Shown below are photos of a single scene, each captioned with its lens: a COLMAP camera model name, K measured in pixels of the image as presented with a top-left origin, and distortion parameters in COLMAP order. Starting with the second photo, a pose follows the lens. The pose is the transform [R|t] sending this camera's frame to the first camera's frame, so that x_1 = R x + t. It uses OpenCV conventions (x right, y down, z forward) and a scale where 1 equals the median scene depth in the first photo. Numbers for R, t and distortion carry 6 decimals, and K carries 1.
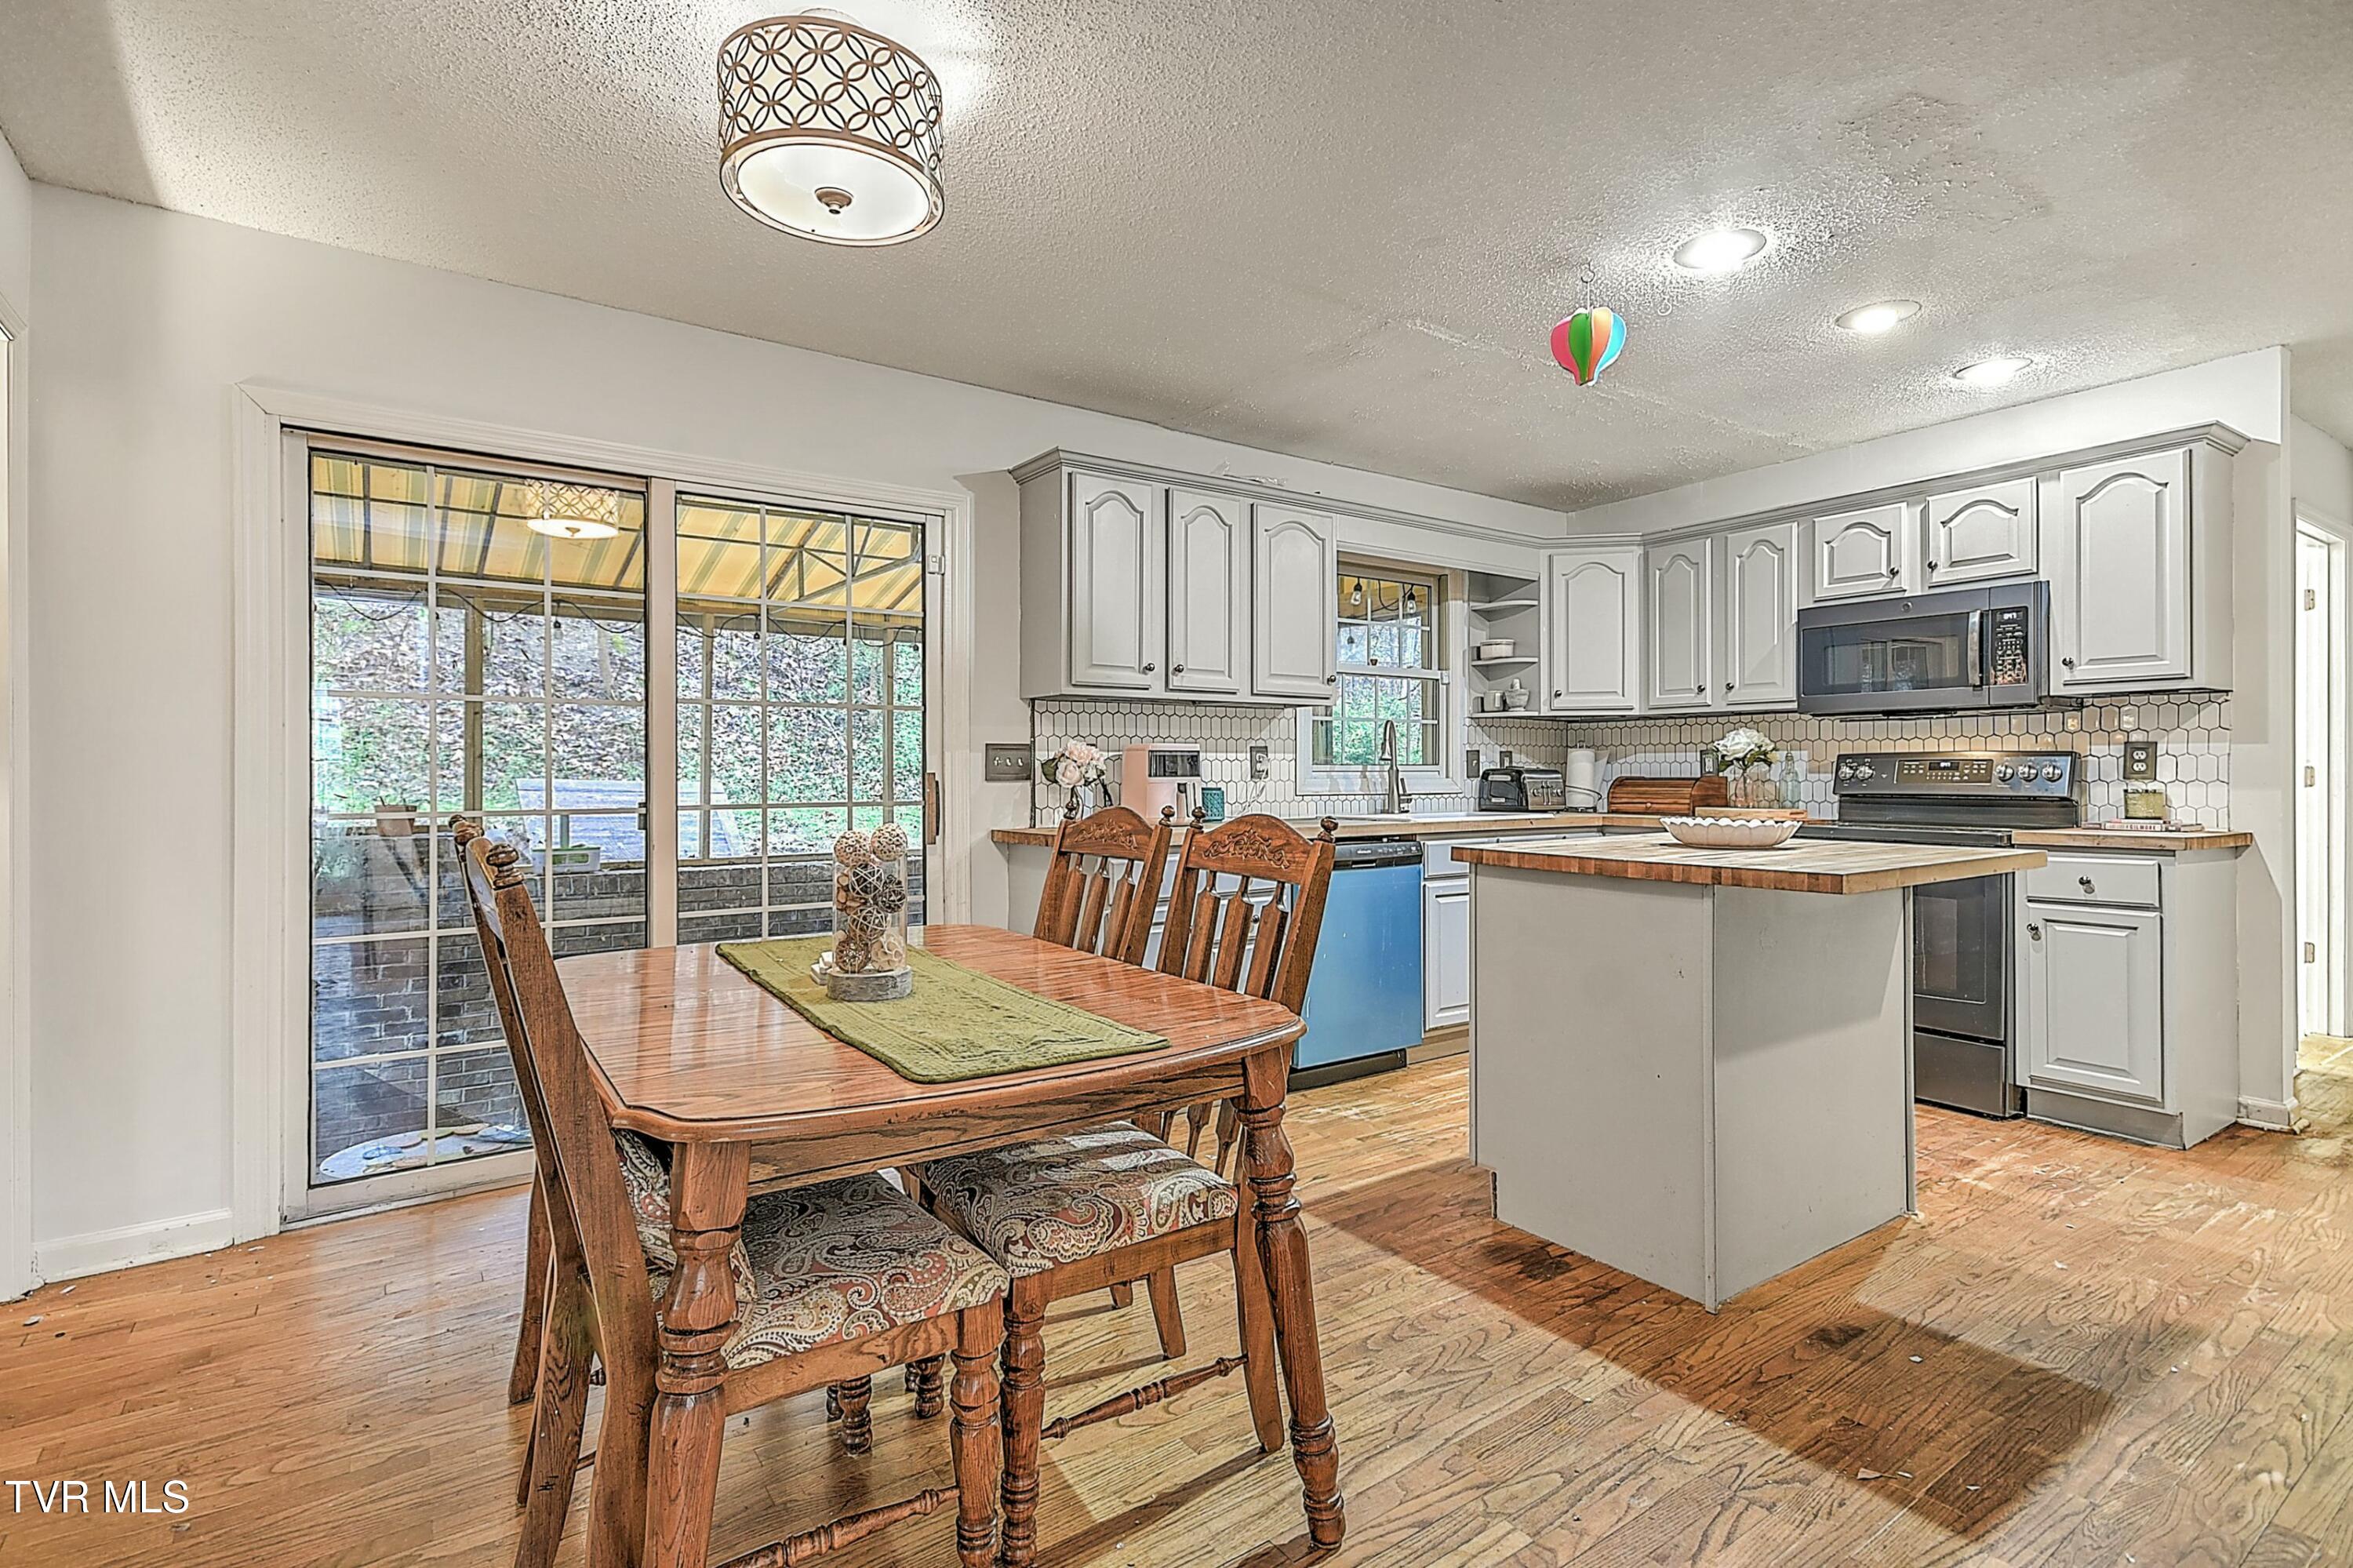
lens RADIAL K [[1080.9, 0, 1174.2], [0, 1080.9, 769.1], [0, 0, 1]] dist [0.024057, -0.007496]
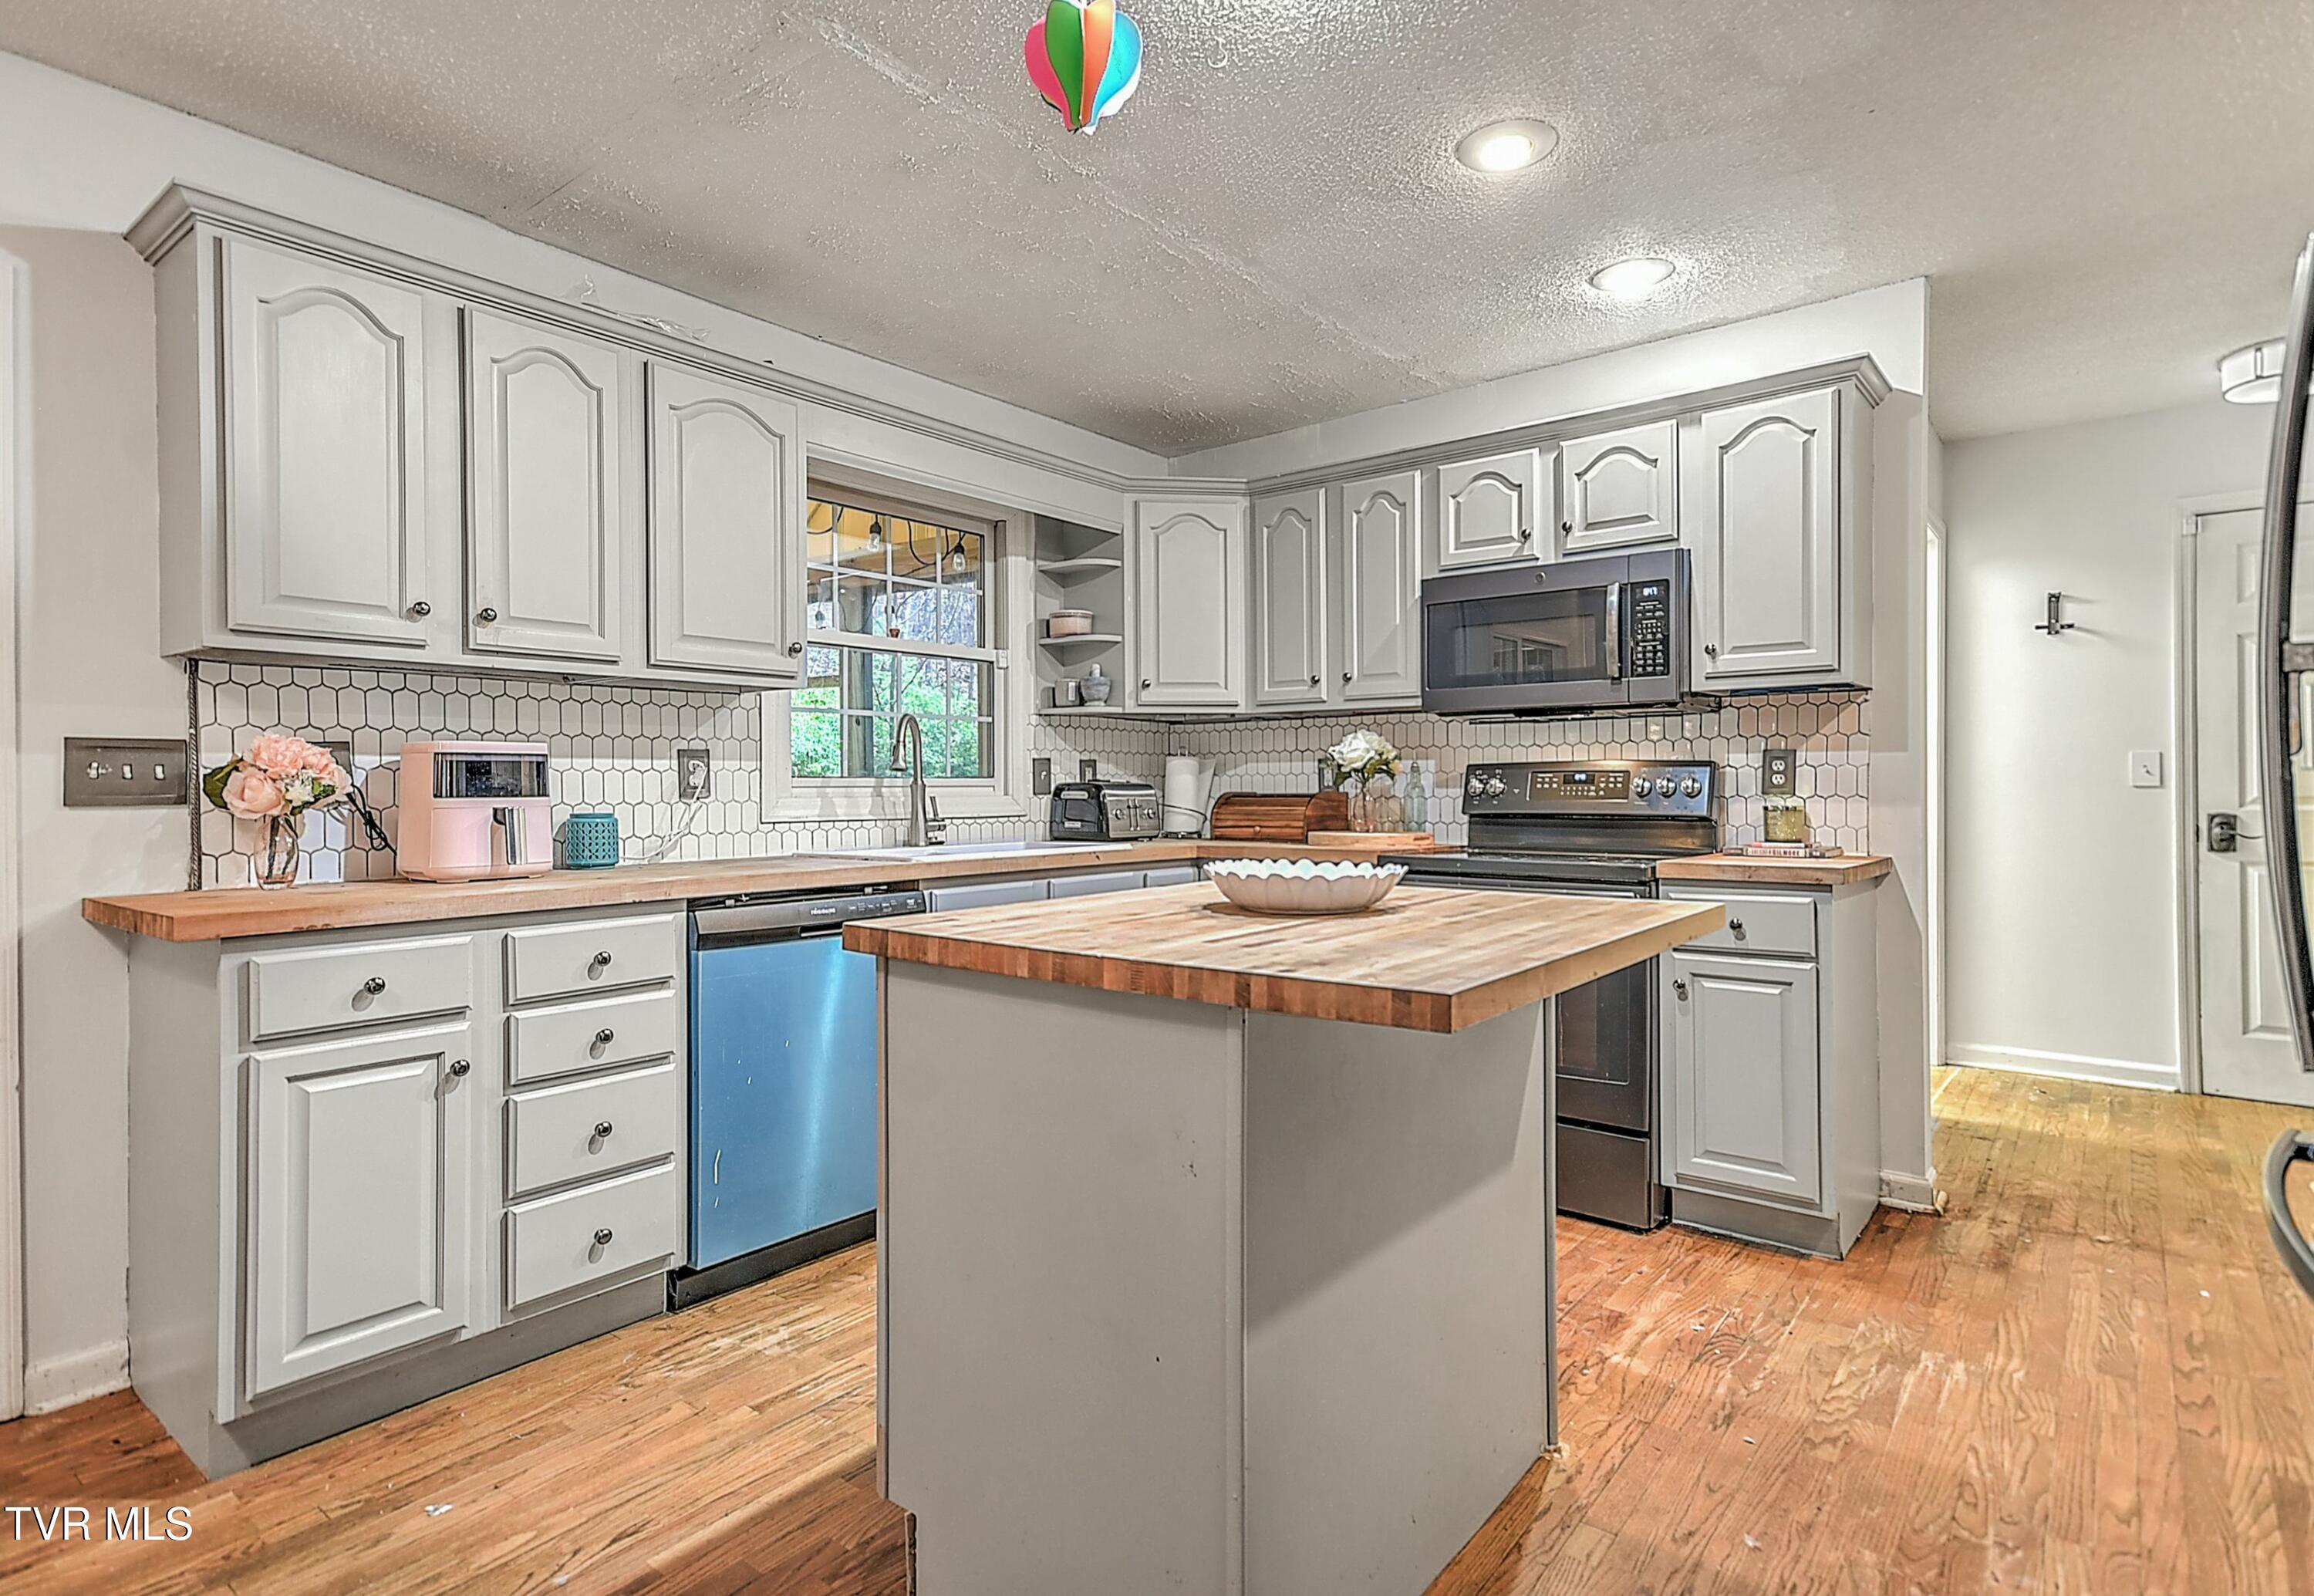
lens RADIAL K [[1168.7, 0, 1177.2], [0, 1168.7, 782.8], [0, 0, 1]] dist [0.009466, 0.003468]
pose [[0.956090, -0.002092, 0.293067, 0.173903], [0.002047, 0.999998, 0.000461, -0.000542], [-0.293068, 0.000159, 0.956092, 0.270994]]
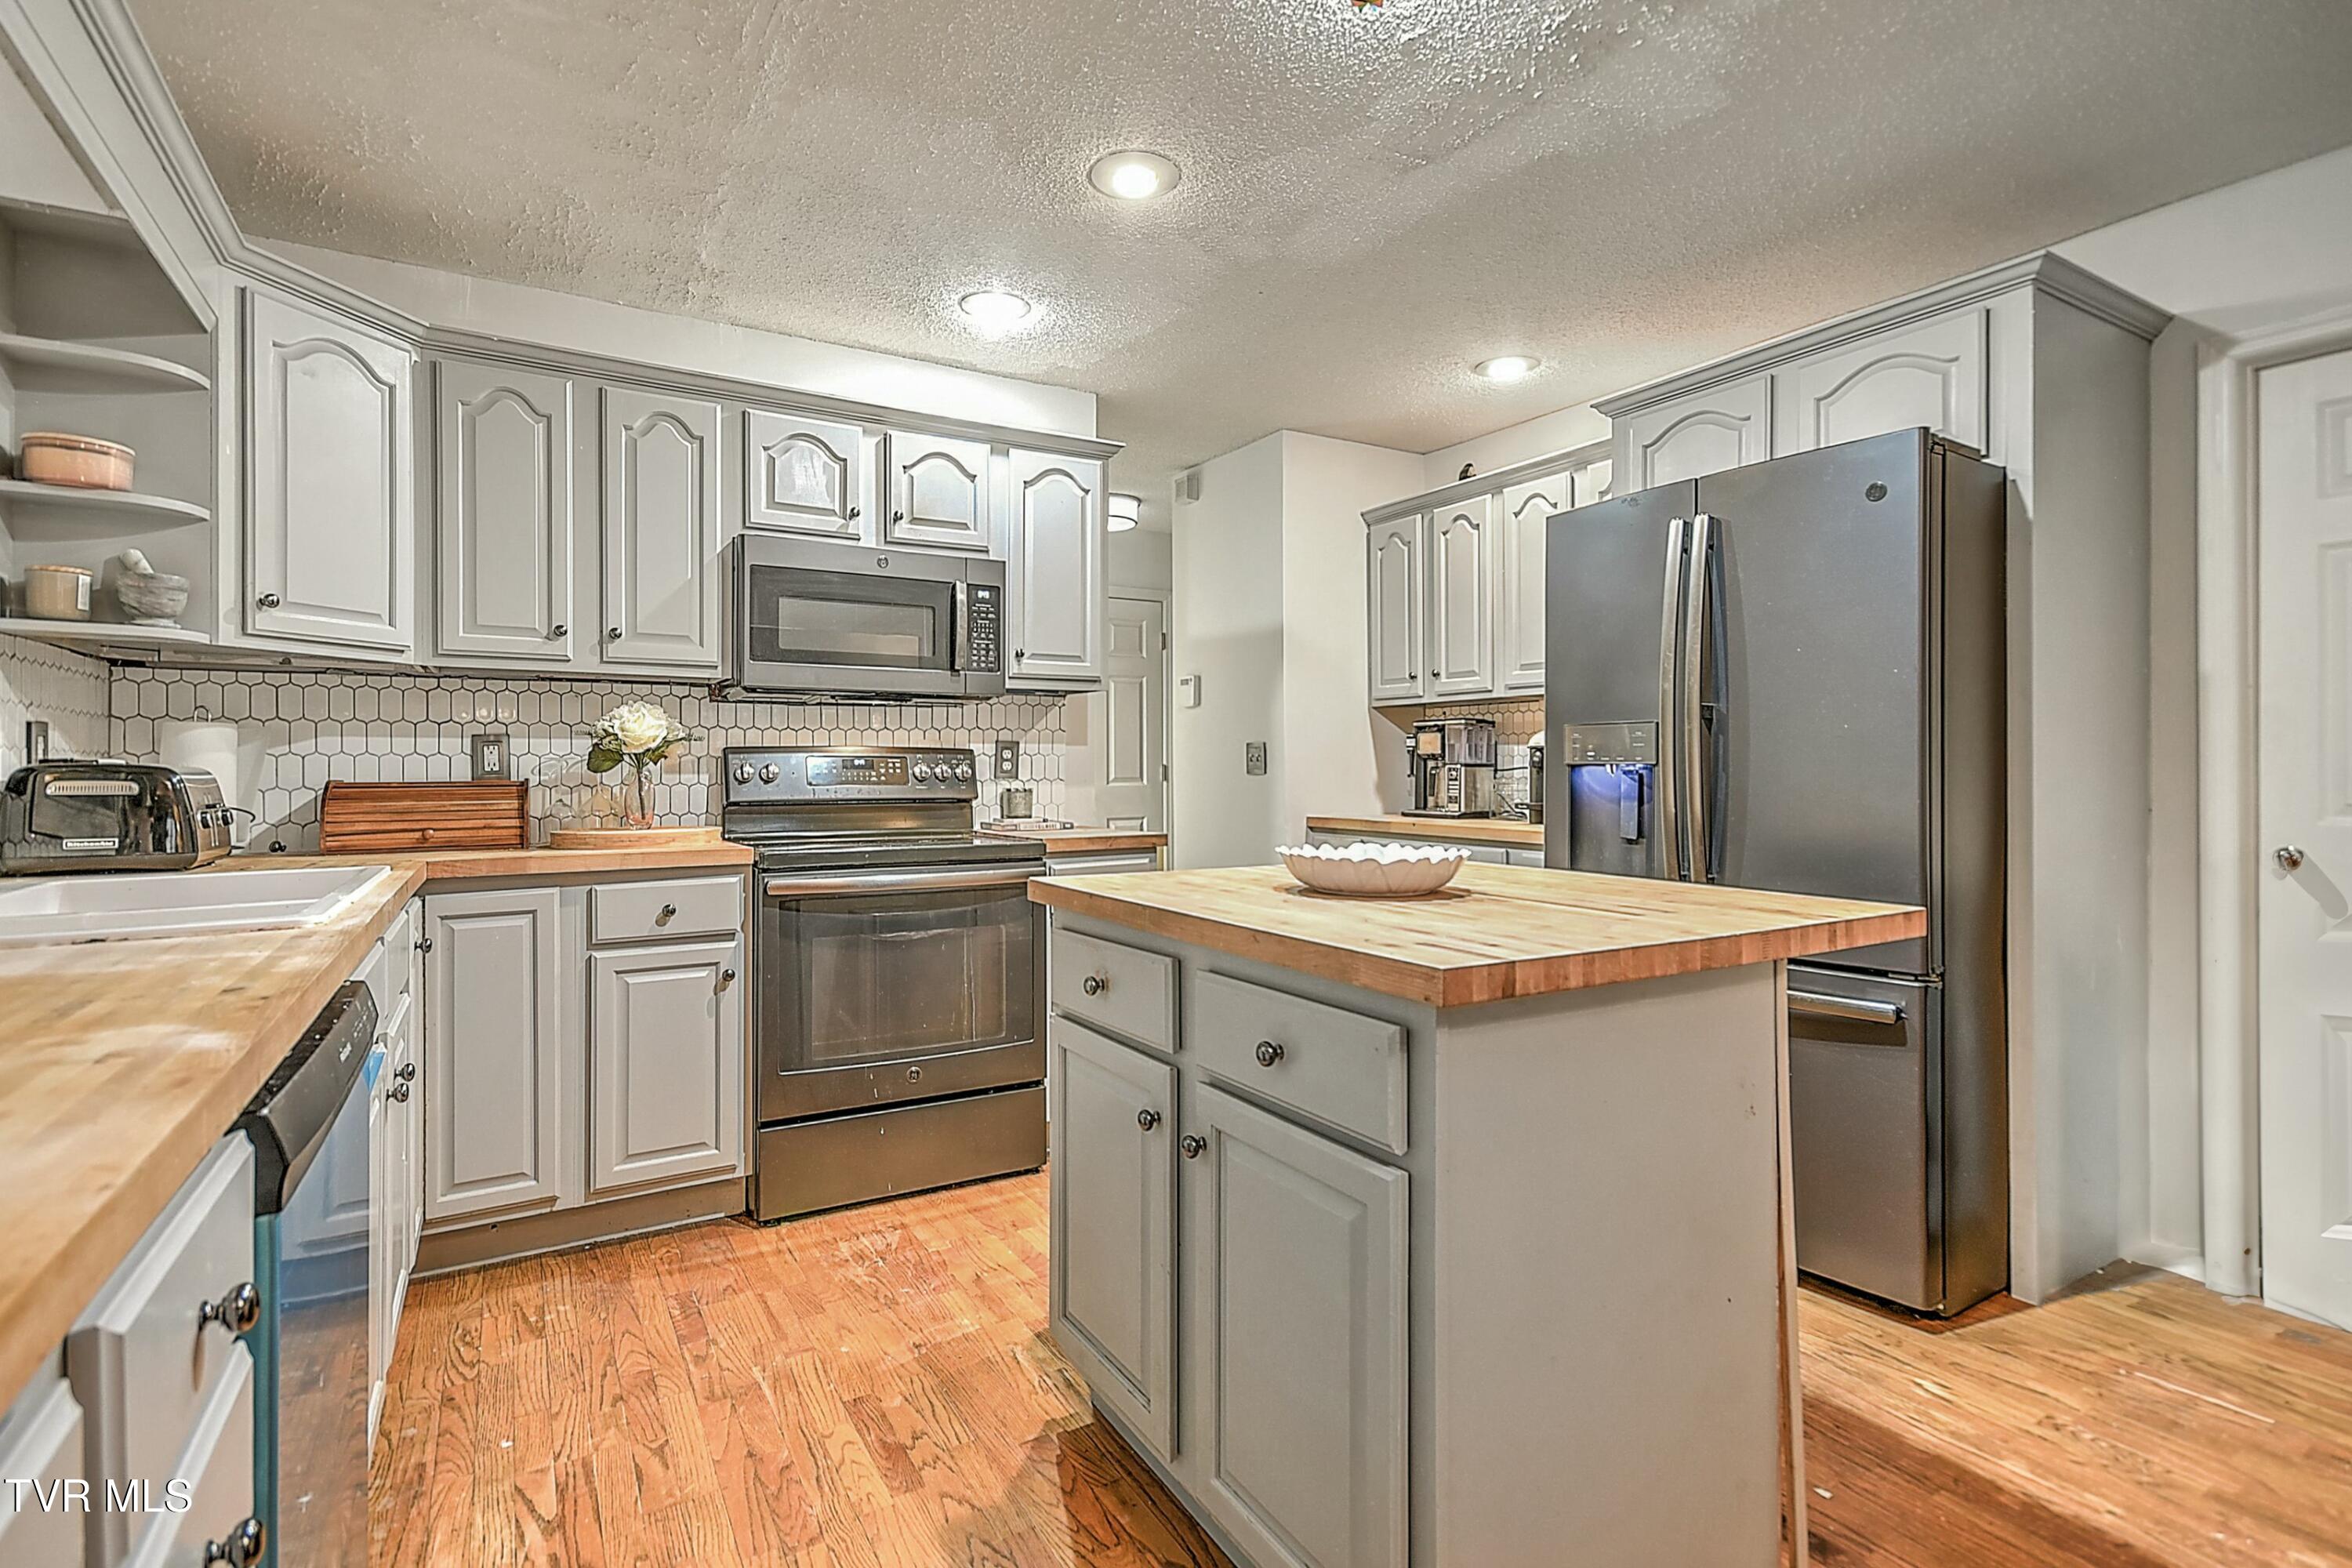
lens RADIAL K [[1080.4, 0, 1146.7], [0, 1080.4, 766.1], [0, 0, 1]] dist [0.024057, -0.007496]
pose [[0.089663, 0.002354, 0.995969, -0.092424], [-0.002521, 0.999995, -0.002136, 0.000133], [-0.995969, -0.002319, 0.089668, 0.765553]]
